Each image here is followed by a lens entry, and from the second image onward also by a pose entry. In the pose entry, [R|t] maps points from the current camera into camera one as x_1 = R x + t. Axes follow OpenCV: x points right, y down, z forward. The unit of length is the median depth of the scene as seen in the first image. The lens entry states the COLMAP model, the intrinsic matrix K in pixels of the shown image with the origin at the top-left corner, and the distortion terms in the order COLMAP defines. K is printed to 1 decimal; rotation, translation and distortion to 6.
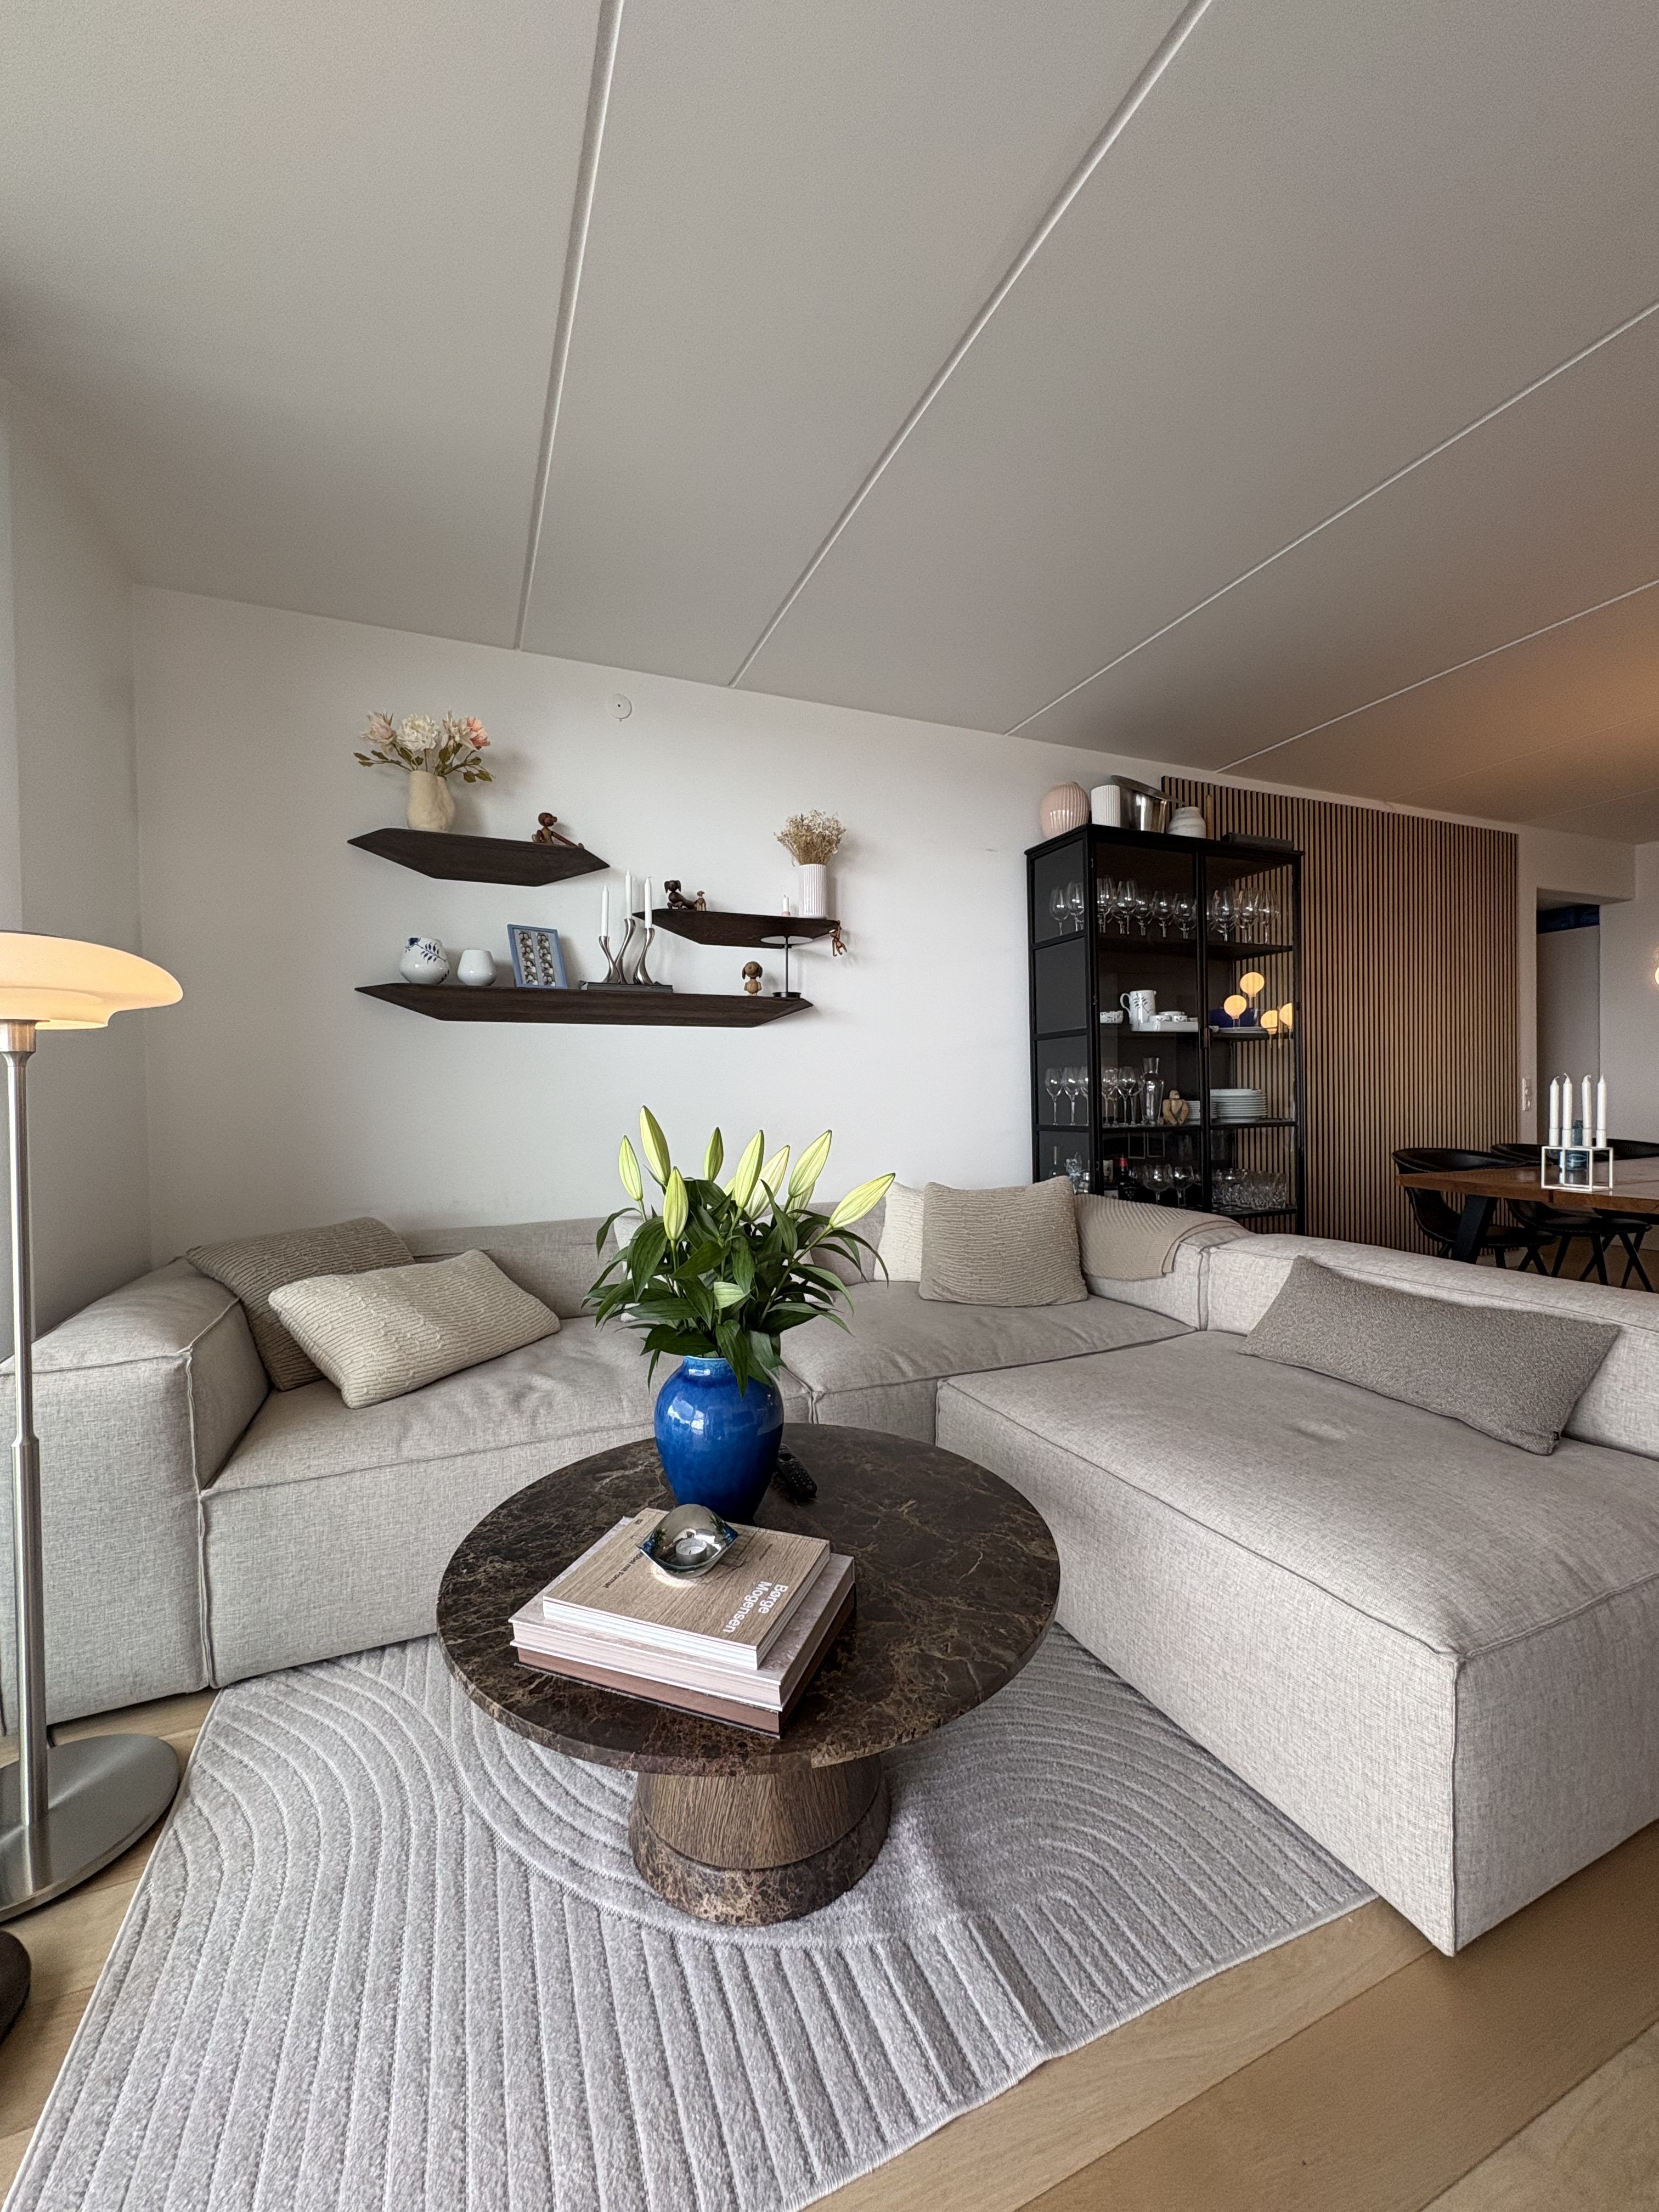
lens RADIAL K [[872.3, 0, 837.0], [0, 872.3, 1104.6], [0, 0, 1]] dist [-0.001112, -0.000297]
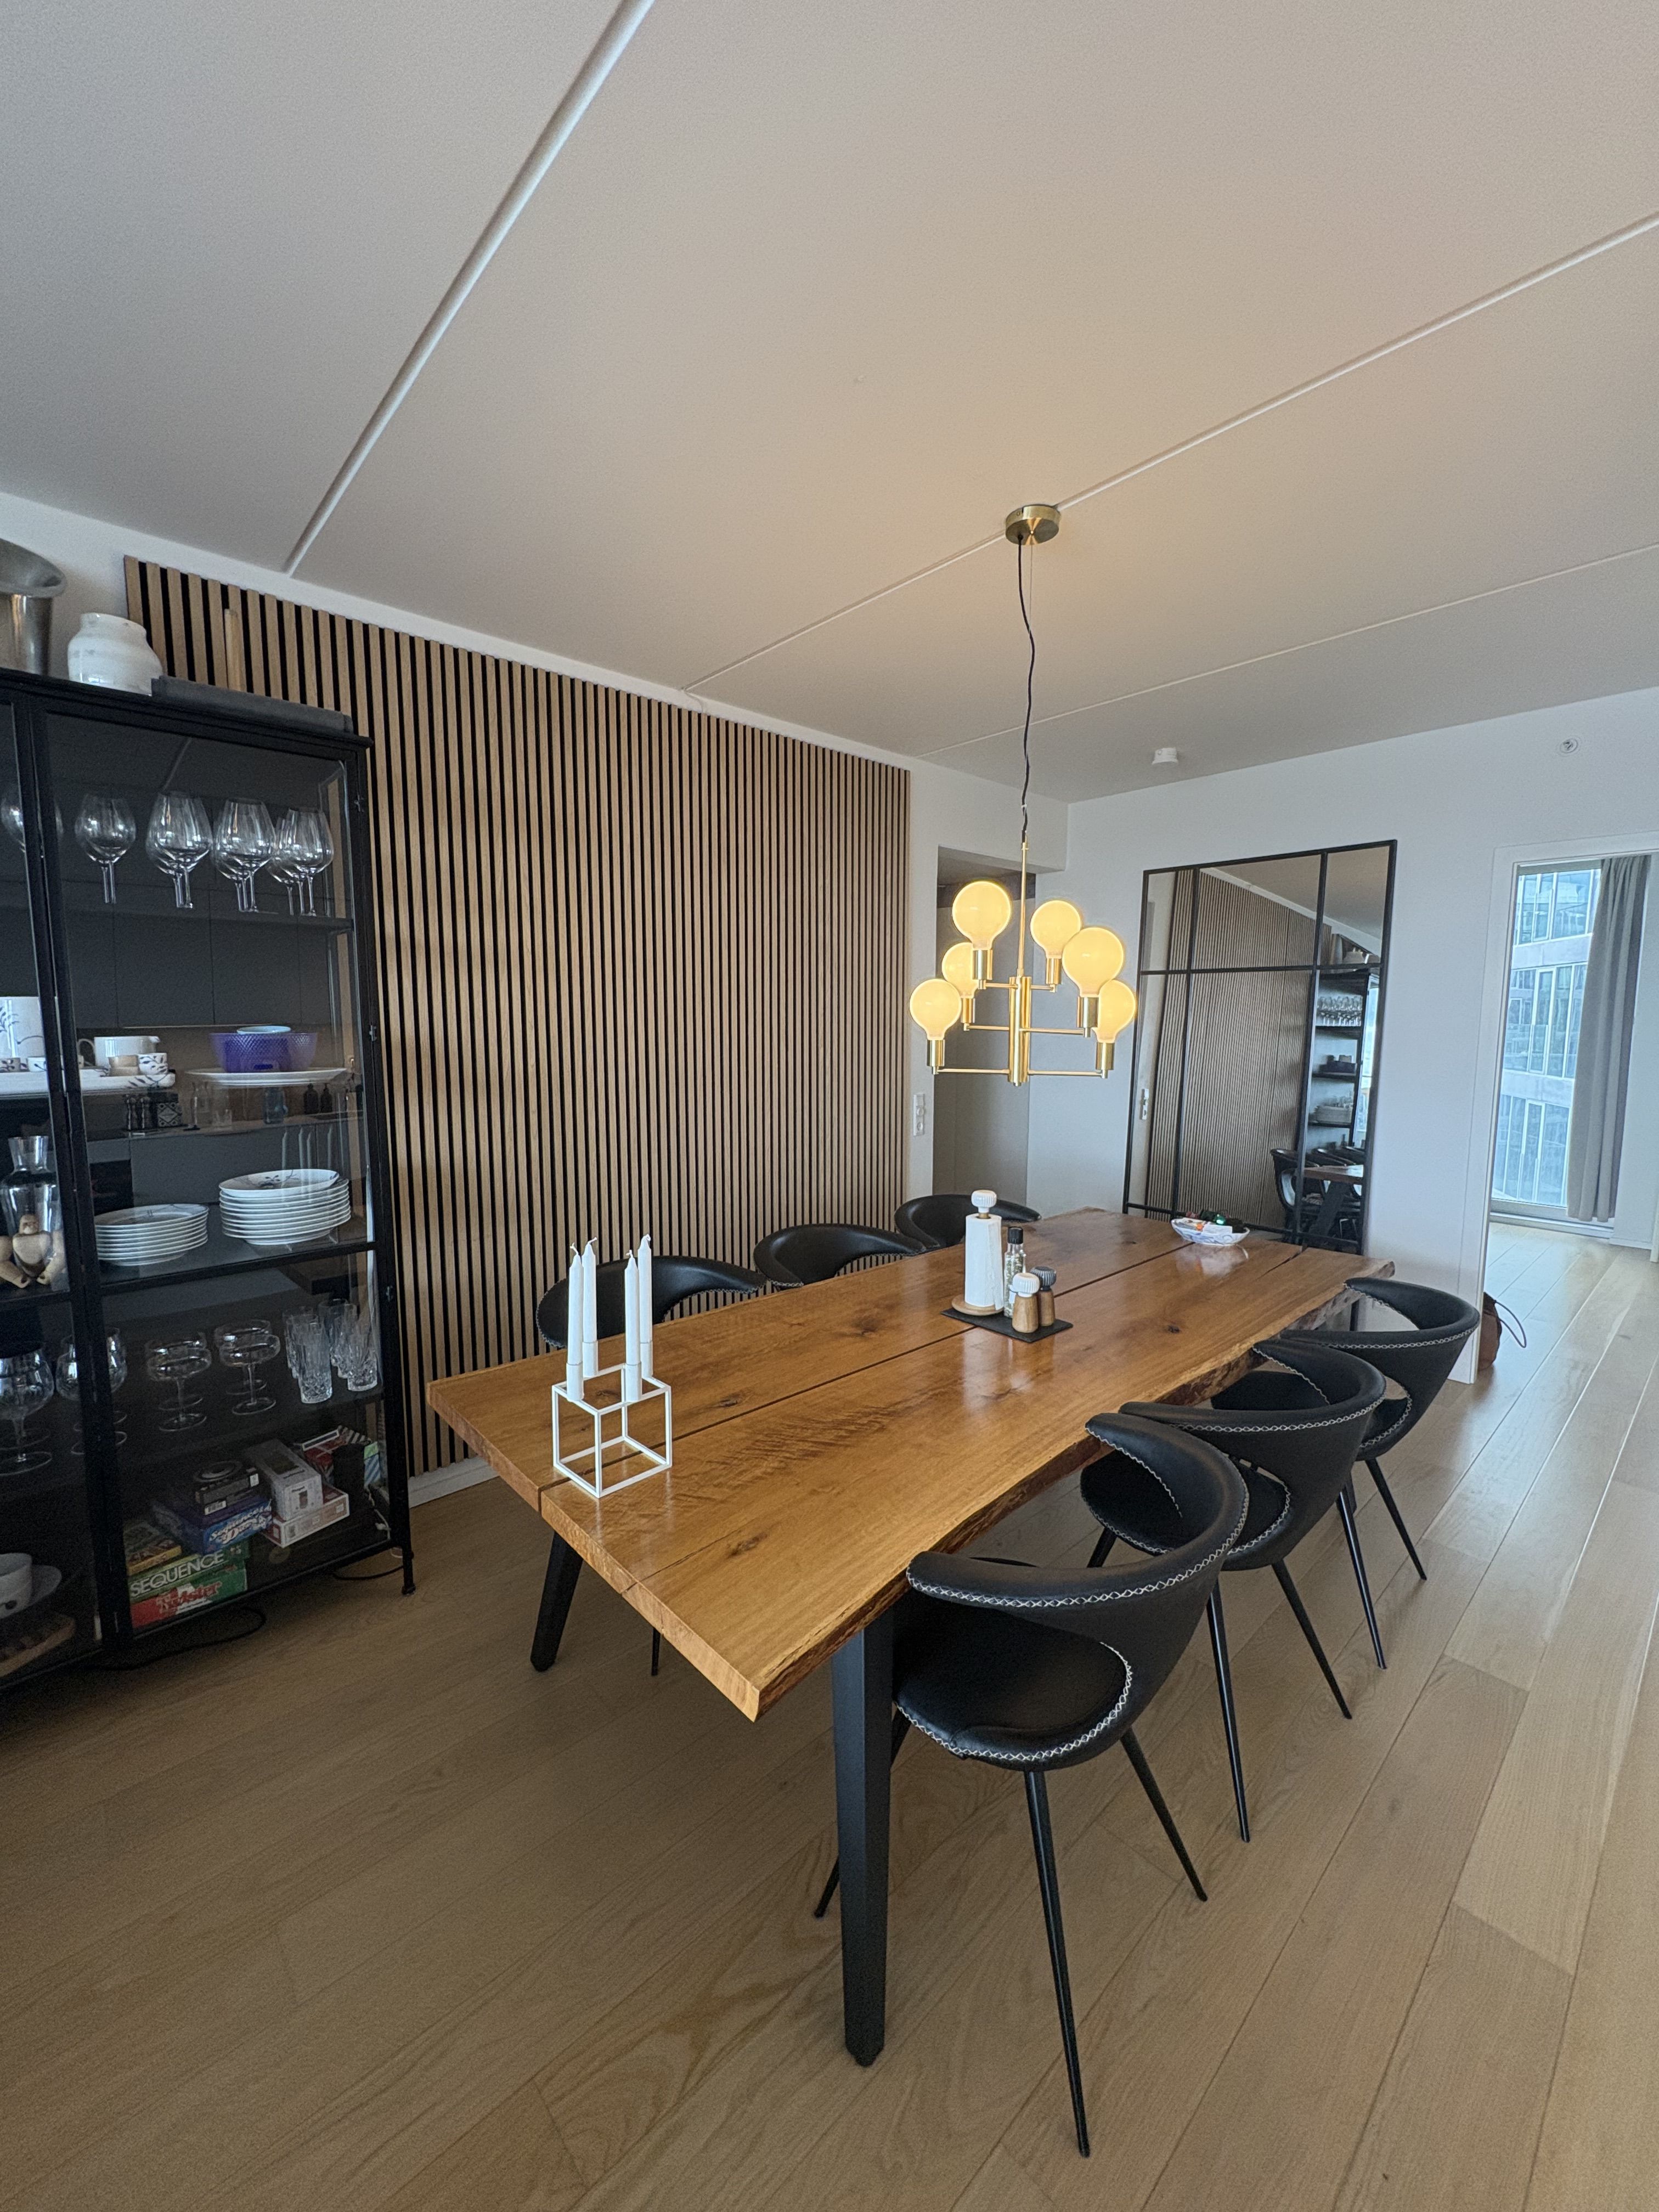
lens RADIAL K [[872.3, 0, 826.5], [0, 872.3, 1105.5], [0, 0, 1]] dist [-0.001112, -0.000297]
pose [[0.946357, -0.017991, 0.322623, 0.607851], [-0.010029, 0.996332, 0.084979, -0.114520], [-0.322968, -0.083656, 0.942705, 0.381259]]
